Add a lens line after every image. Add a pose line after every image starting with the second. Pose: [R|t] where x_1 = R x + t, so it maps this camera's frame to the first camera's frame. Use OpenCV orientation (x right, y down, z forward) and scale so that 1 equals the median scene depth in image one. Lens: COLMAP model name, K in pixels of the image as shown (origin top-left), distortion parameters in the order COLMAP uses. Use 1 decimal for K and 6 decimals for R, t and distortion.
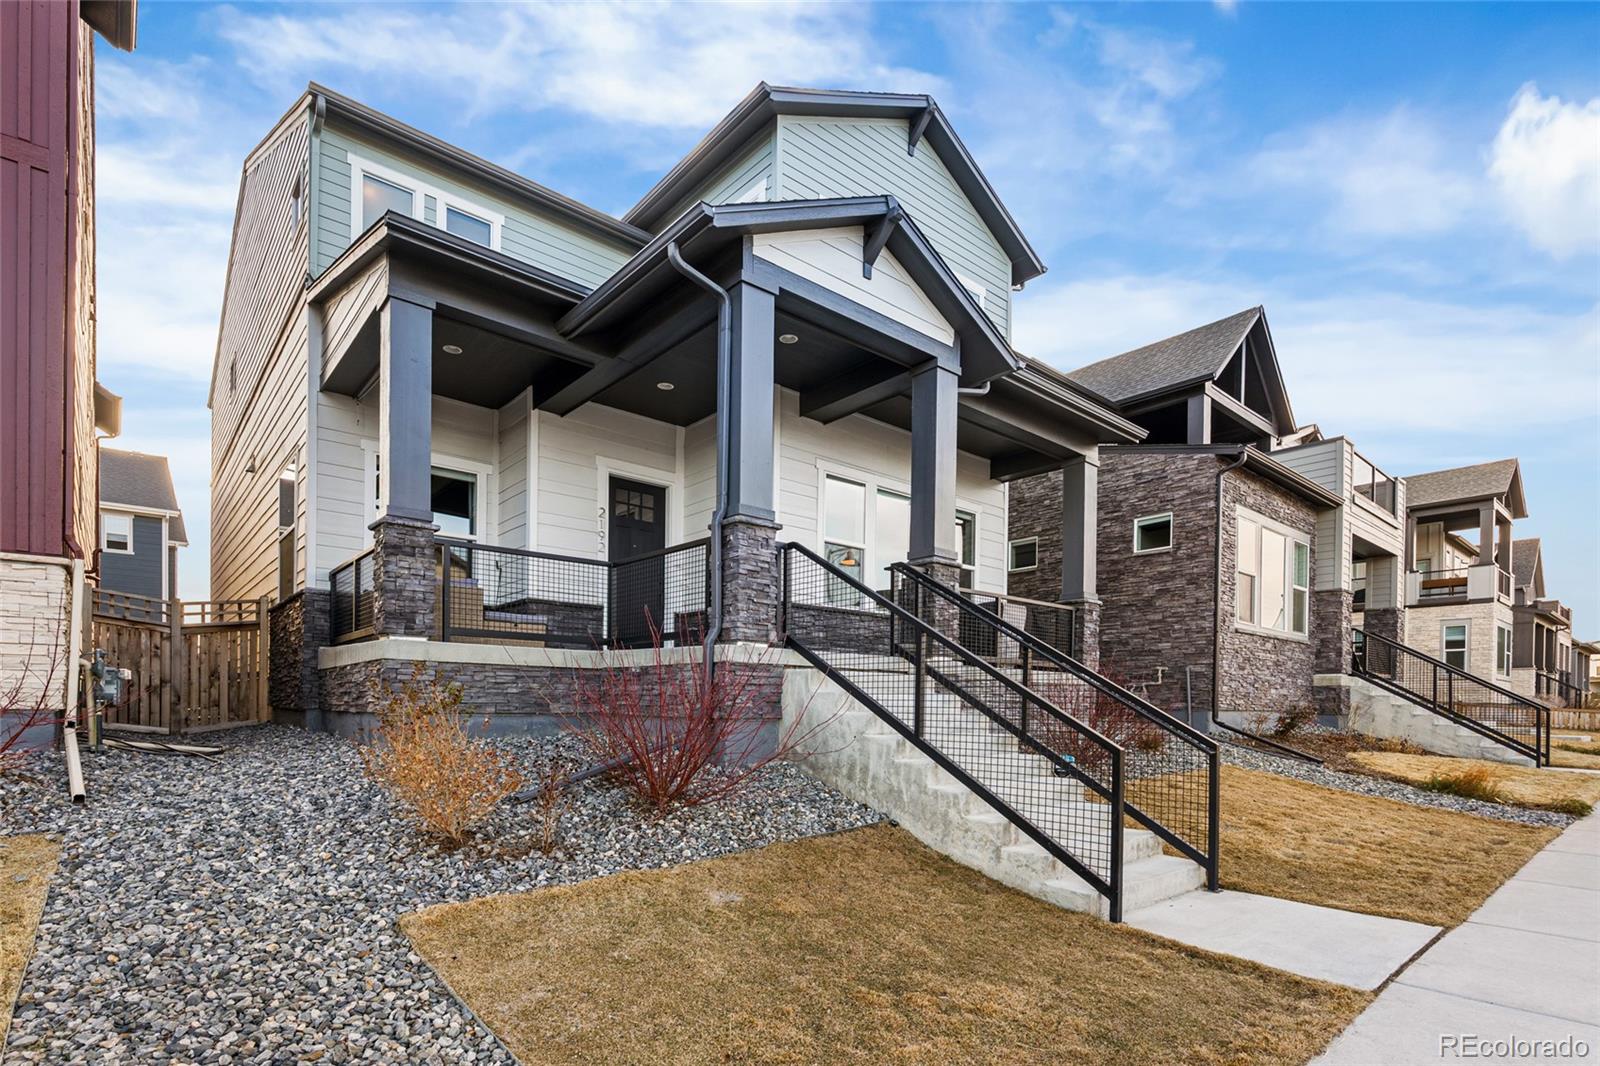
lens RADIAL K [[715.0, 0, 793.7], [0, 715.0, 535.3], [0, 0, 1]] dist [0.000394, 0.000140]
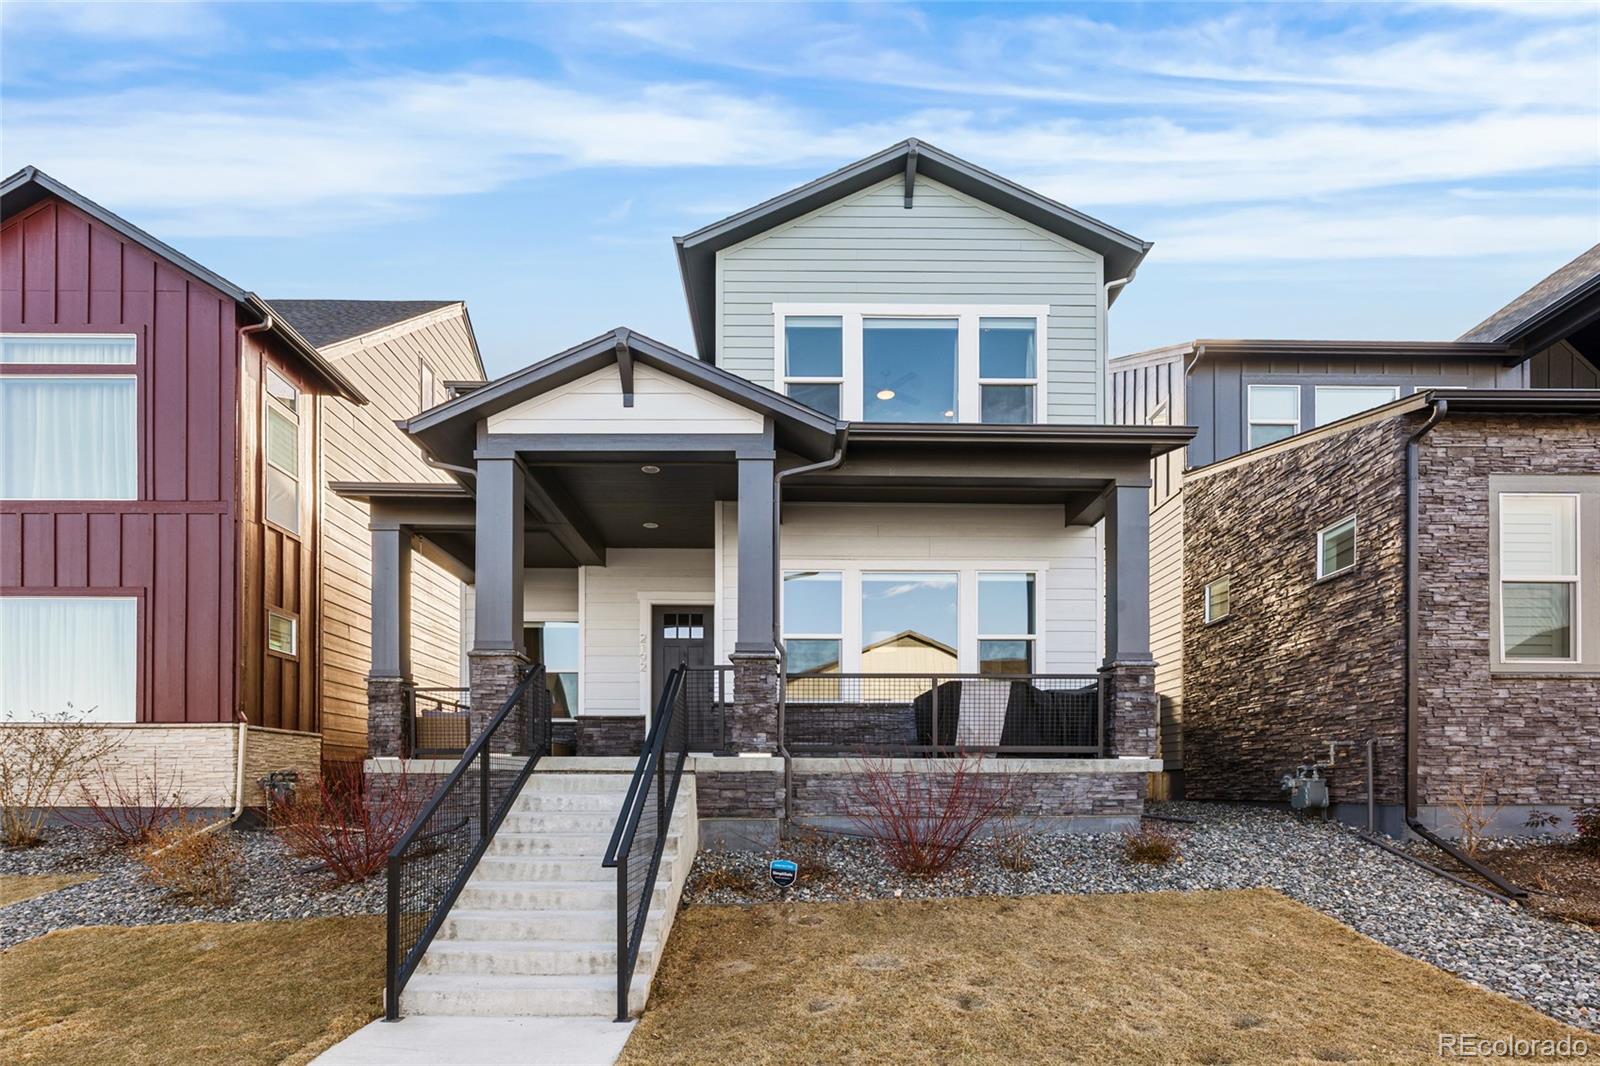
lens RADIAL K [[707.3, 0, 818.8], [0, 707.3, 615.5], [0, 0, 1]] dist [-0.001266, -0.000112]
pose [[0.813743, -0.148876, -0.561835, 0.520003], [0.142701, 0.988227, -0.055178, 0.030577], [0.563435, -0.035274, 0.825407, 0.155913]]
